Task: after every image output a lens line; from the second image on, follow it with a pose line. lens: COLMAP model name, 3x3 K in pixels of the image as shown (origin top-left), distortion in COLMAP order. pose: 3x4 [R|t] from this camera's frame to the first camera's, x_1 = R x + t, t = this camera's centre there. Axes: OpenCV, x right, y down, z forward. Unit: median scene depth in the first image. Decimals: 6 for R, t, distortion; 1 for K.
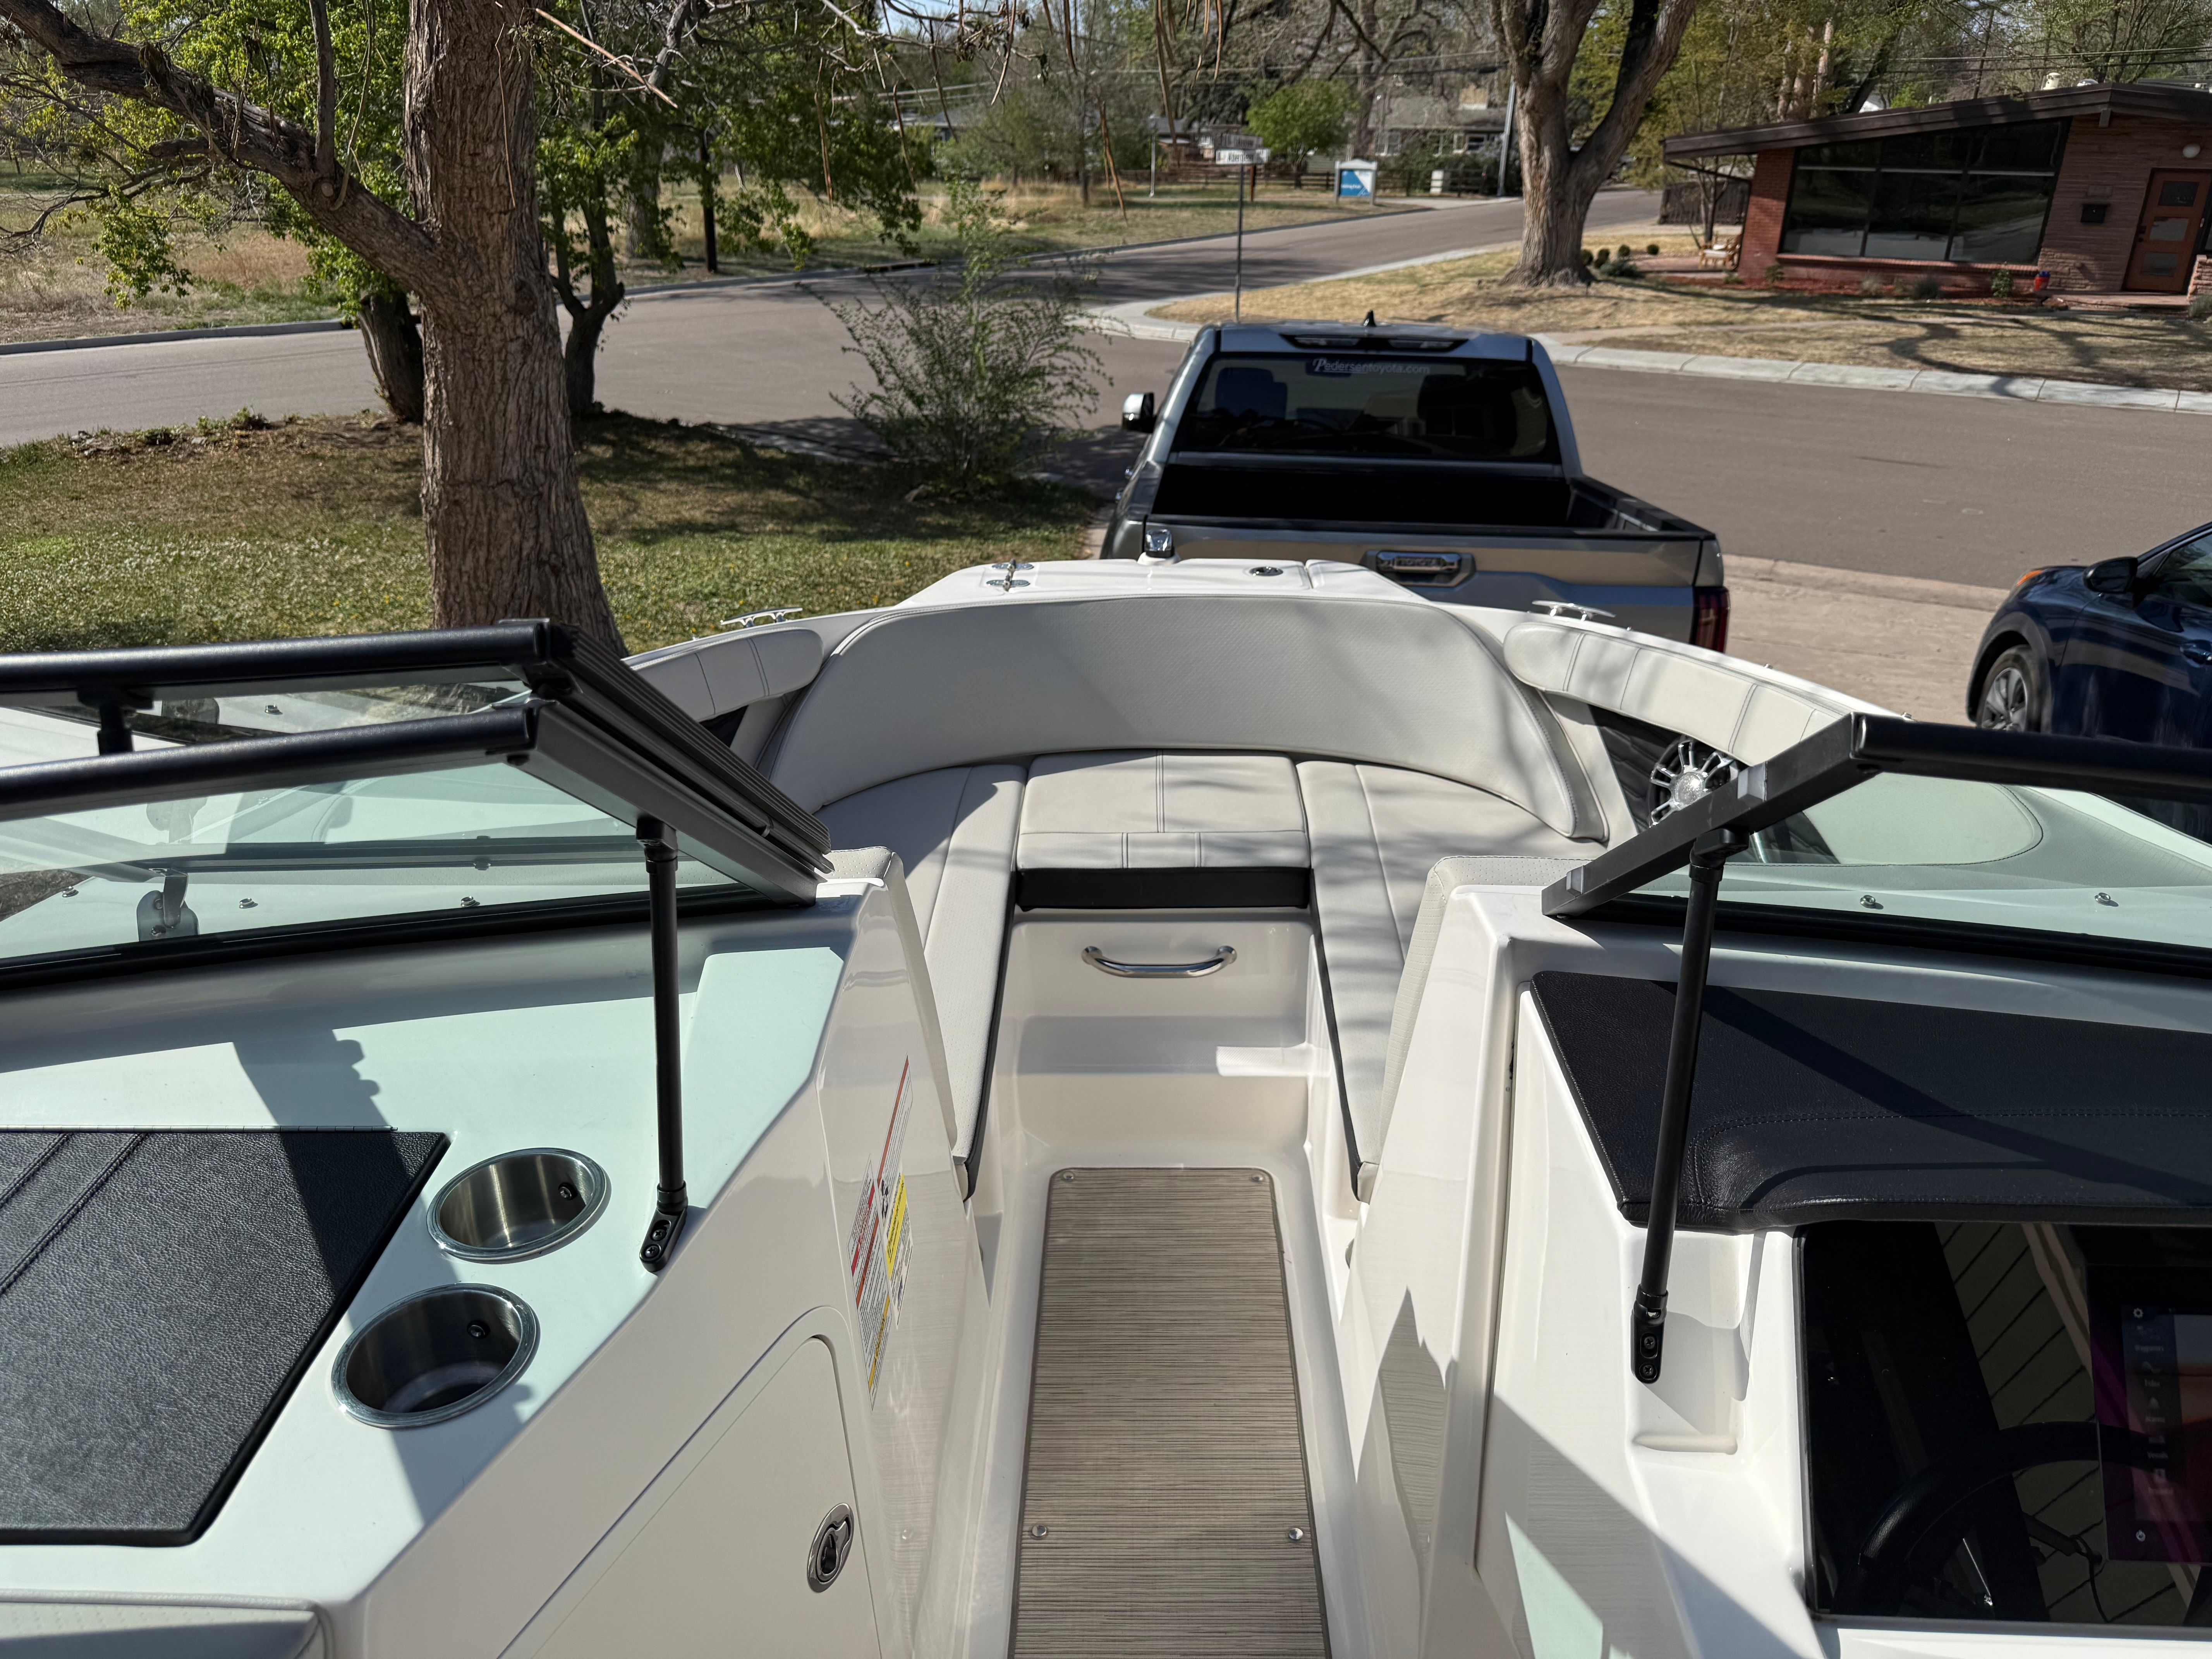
lens RADIAL K [[1512.8, 0, 1217.8], [0, 1512.8, 863.5], [0, 0, 1]] dist [0.027071, 0.001420]
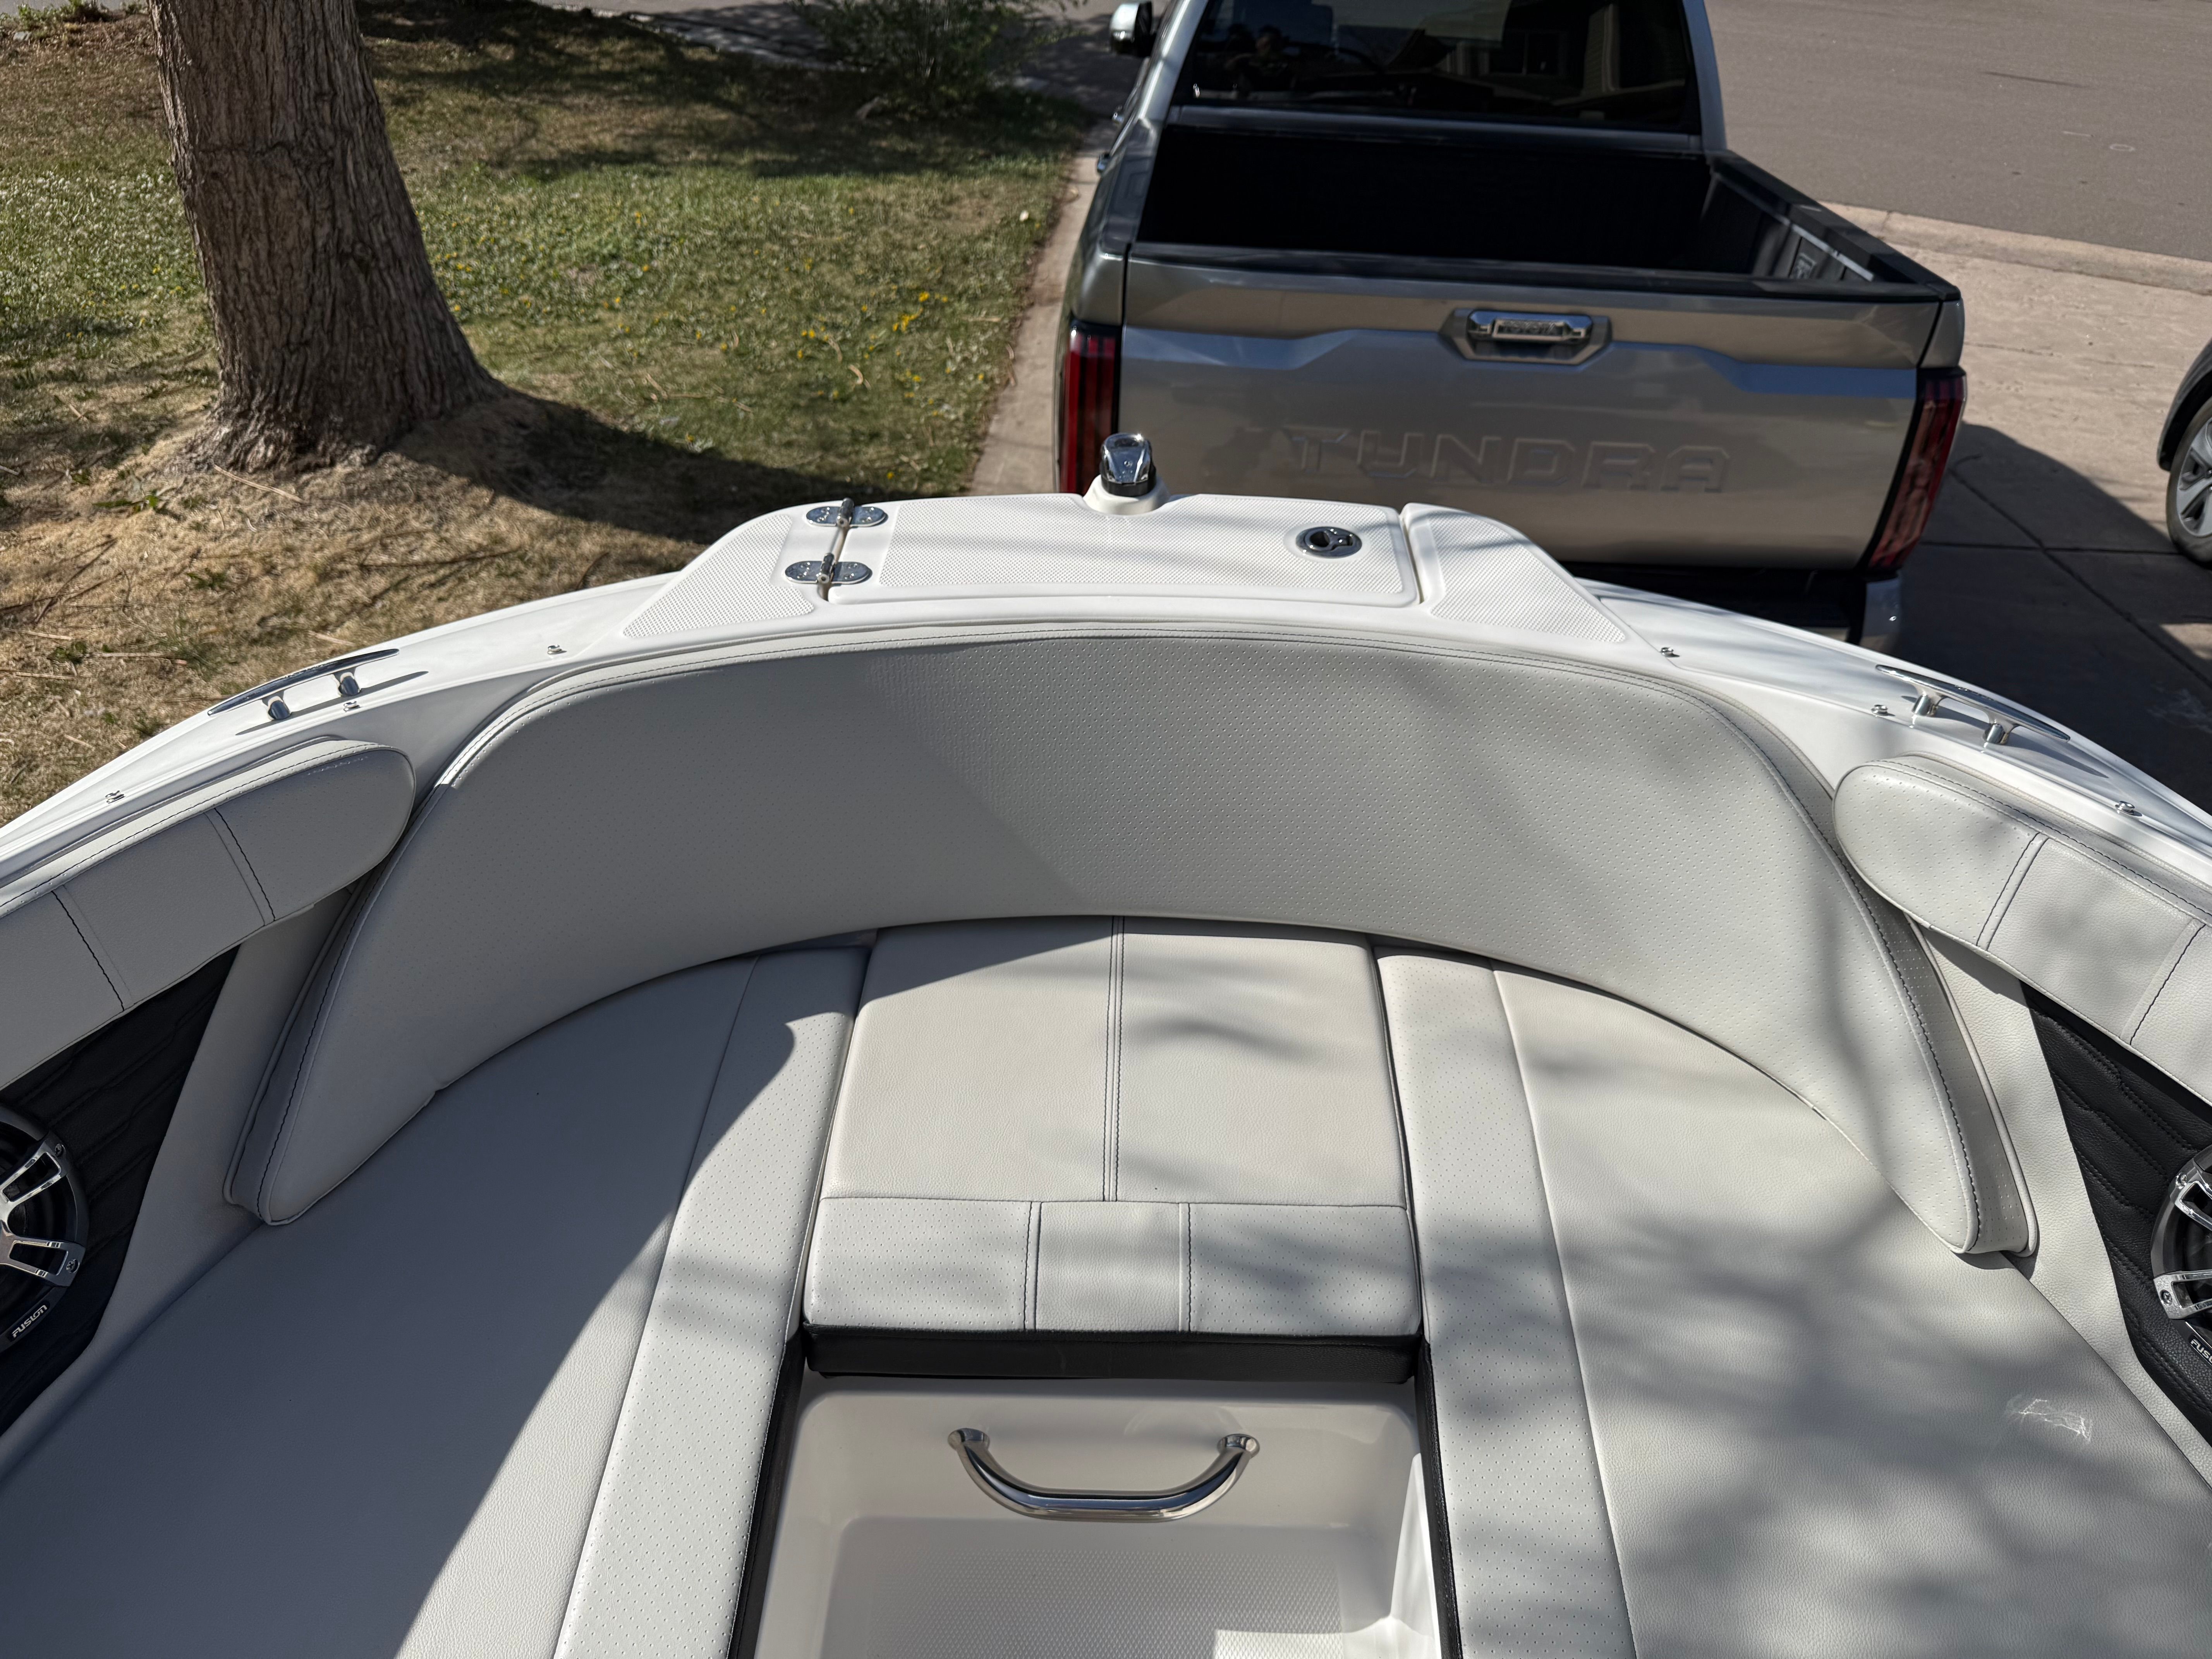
lens RADIAL K [[1531.8, 0, 1180.6], [0, 1531.8, 825.6], [0, 0, 1]] dist [-0.028478, 0.032916]
pose [[0.999582, 0.021977, -0.018803, -0.002684], [-0.017397, 0.976202, 0.216165, -0.078875], [0.023106, -0.215747, 0.976176, 0.175124]]
